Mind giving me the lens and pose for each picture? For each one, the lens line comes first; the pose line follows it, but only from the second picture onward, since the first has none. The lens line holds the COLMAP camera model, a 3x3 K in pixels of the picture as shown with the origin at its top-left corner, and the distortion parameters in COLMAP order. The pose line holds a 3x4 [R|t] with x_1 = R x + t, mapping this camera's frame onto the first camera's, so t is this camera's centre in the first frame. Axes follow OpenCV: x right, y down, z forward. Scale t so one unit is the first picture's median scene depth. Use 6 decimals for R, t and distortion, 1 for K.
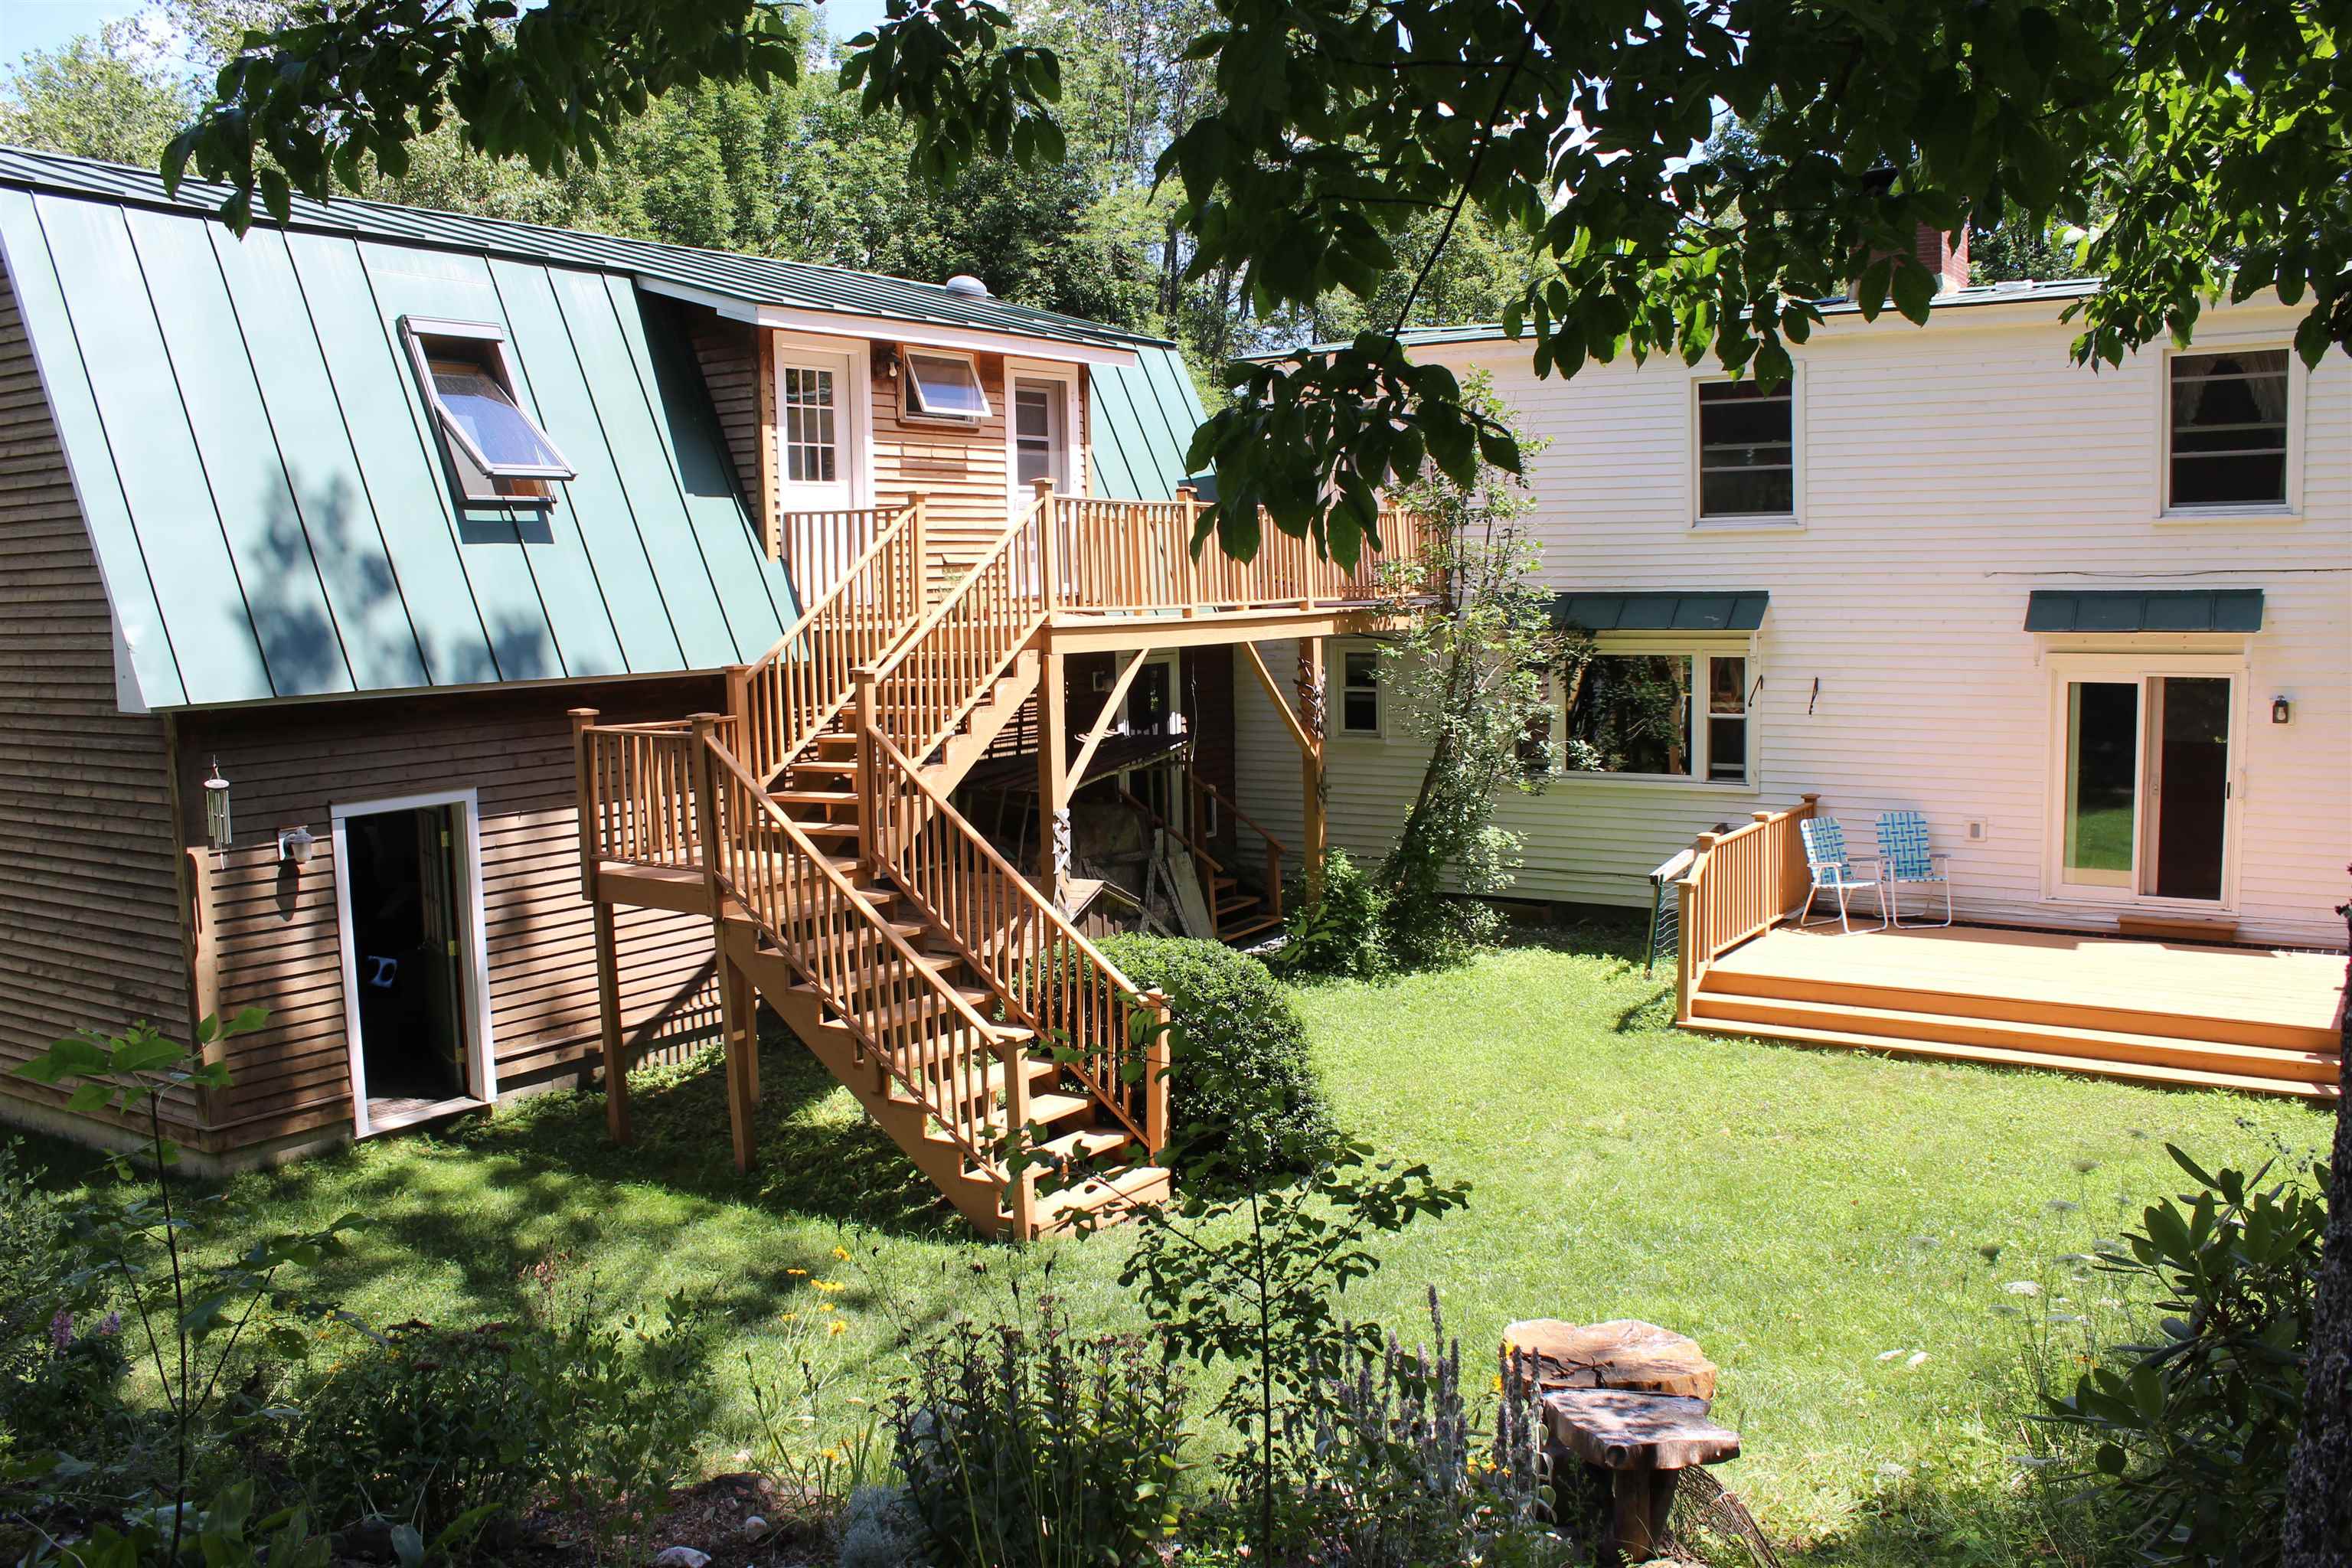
lens RADIAL K [[1969.2, 0, 1176.0], [0, 1969.2, 784.0], [0, 0, 1]] dist [-0.095588, 0.003738]
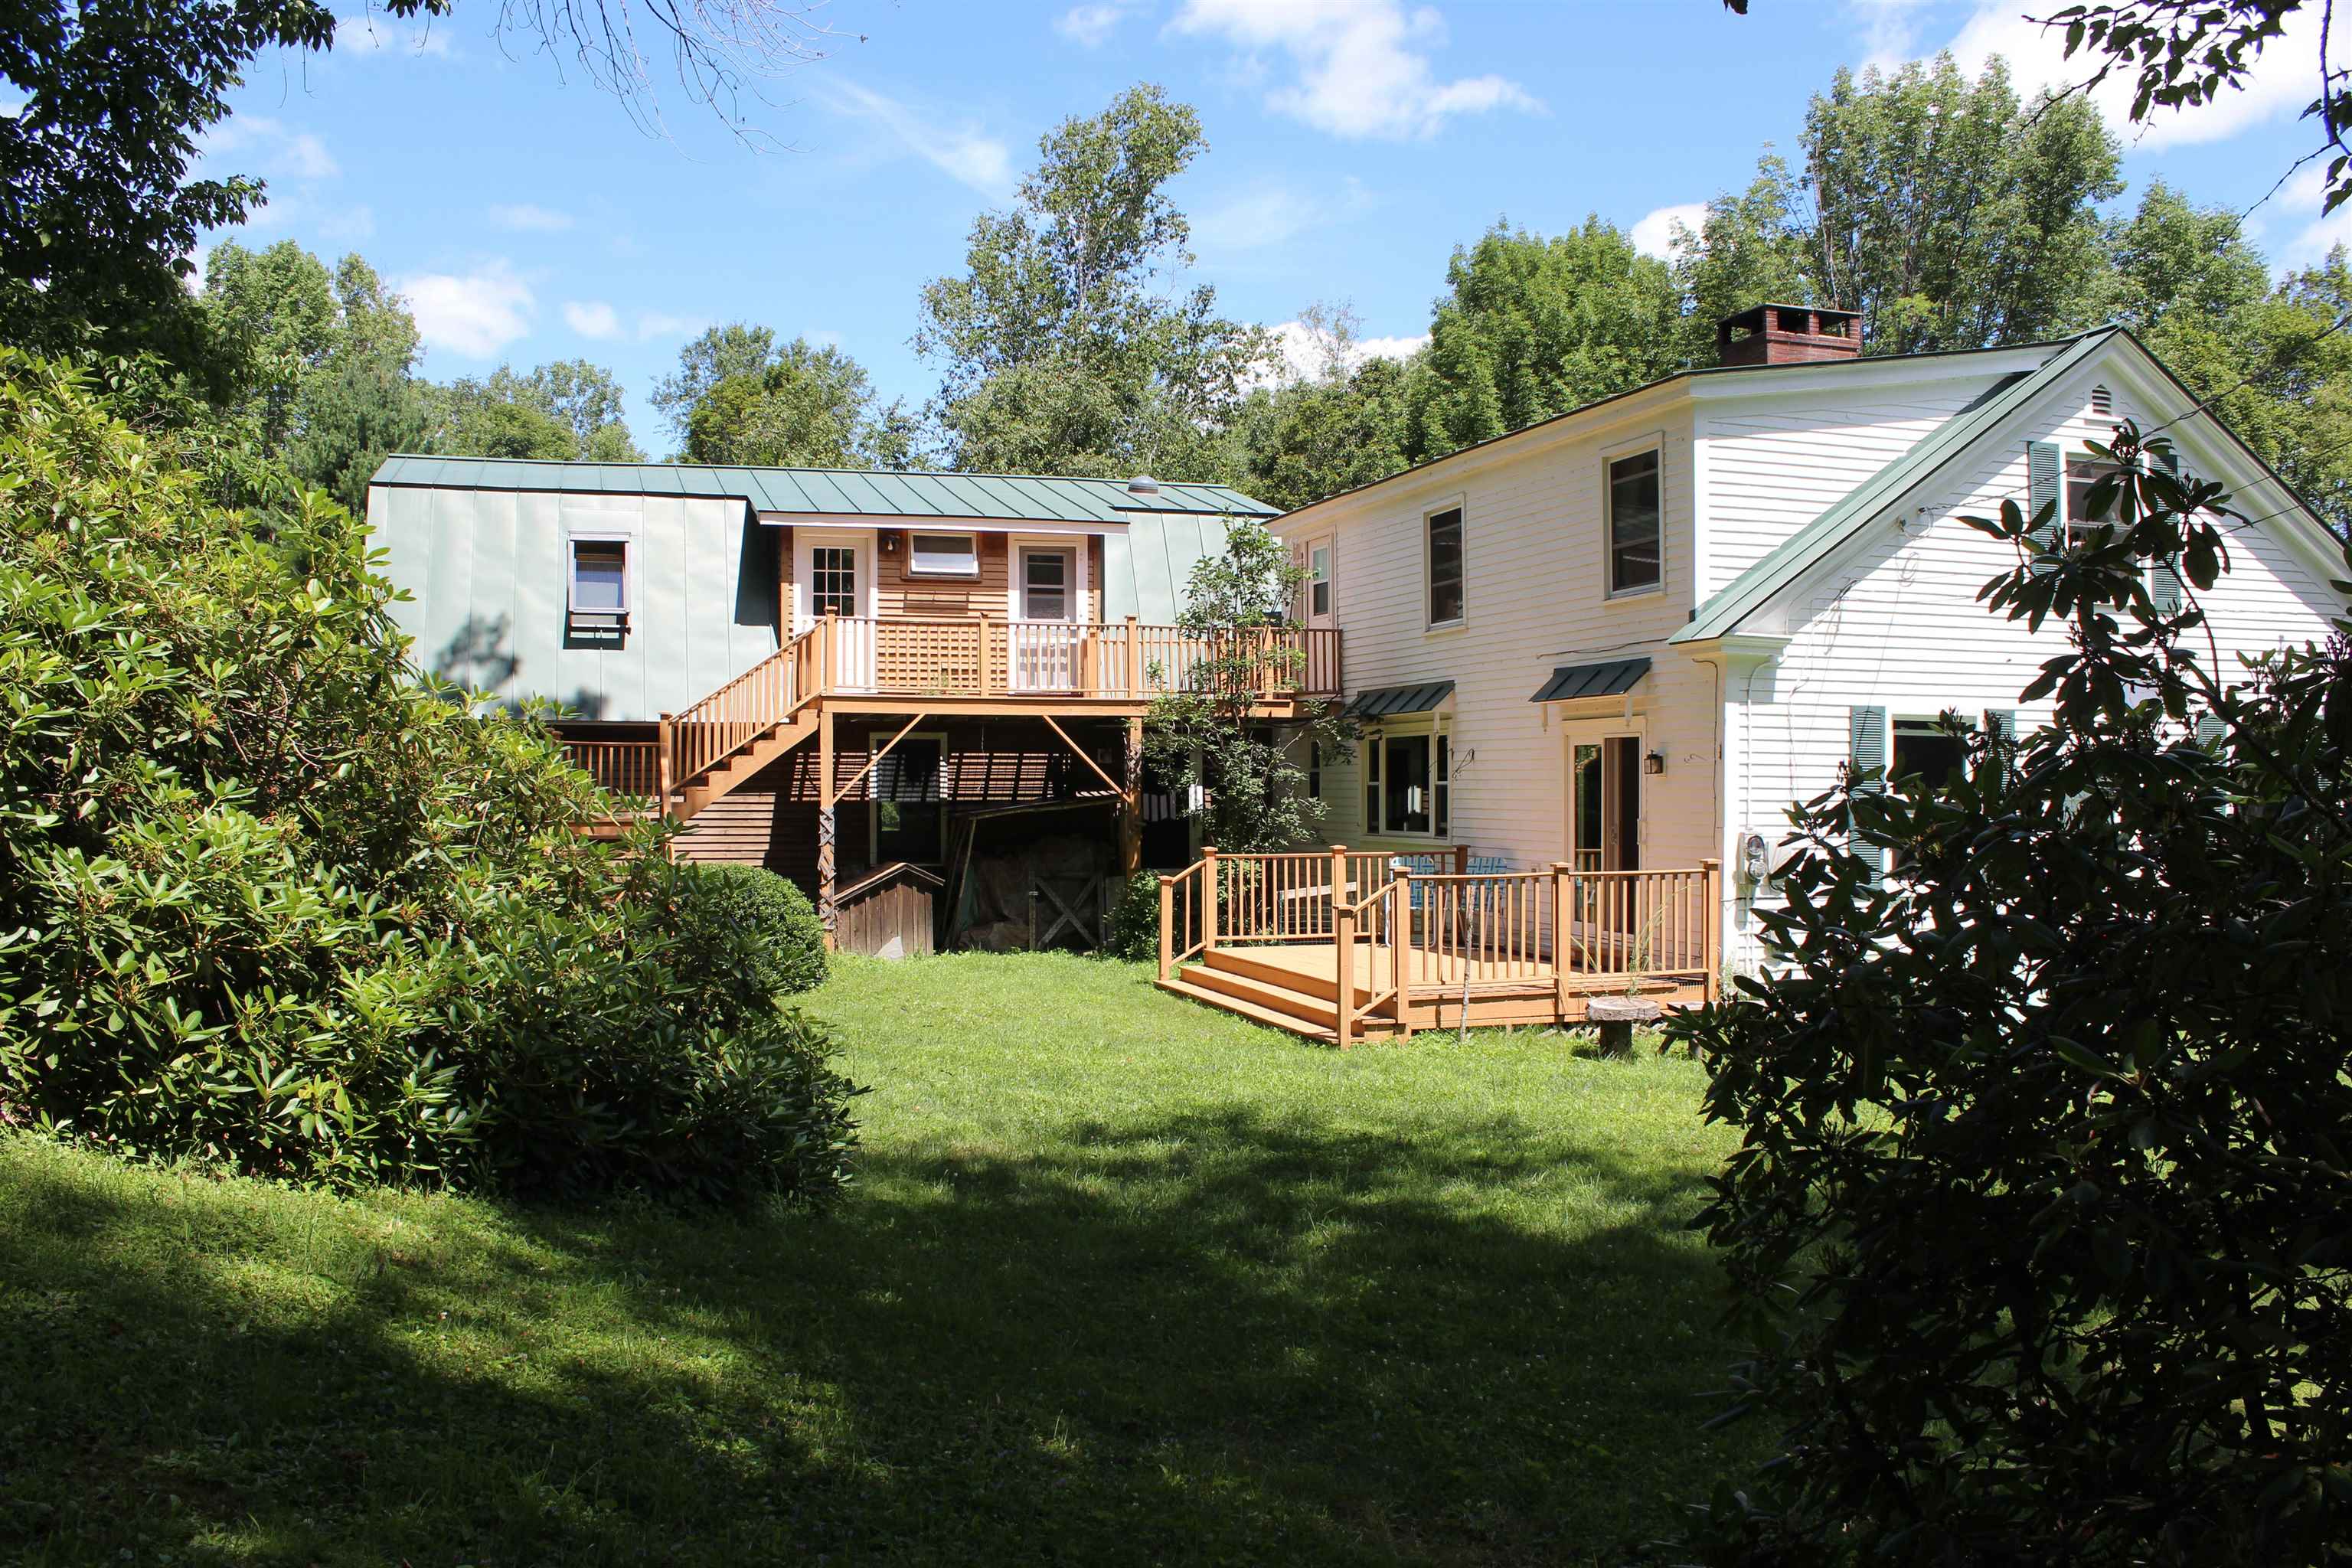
lens RADIAL K [[1969.2, 0, 1176.0], [0, 1969.2, 784.0], [0, 0, 1]] dist [-0.095588, 0.003738]
pose [[0.787615, 0.015994, -0.615960, 1.050082], [-0.077186, 0.994350, -0.072878, 0.079965], [0.611314, 0.104943, 0.784399, -0.084251]]
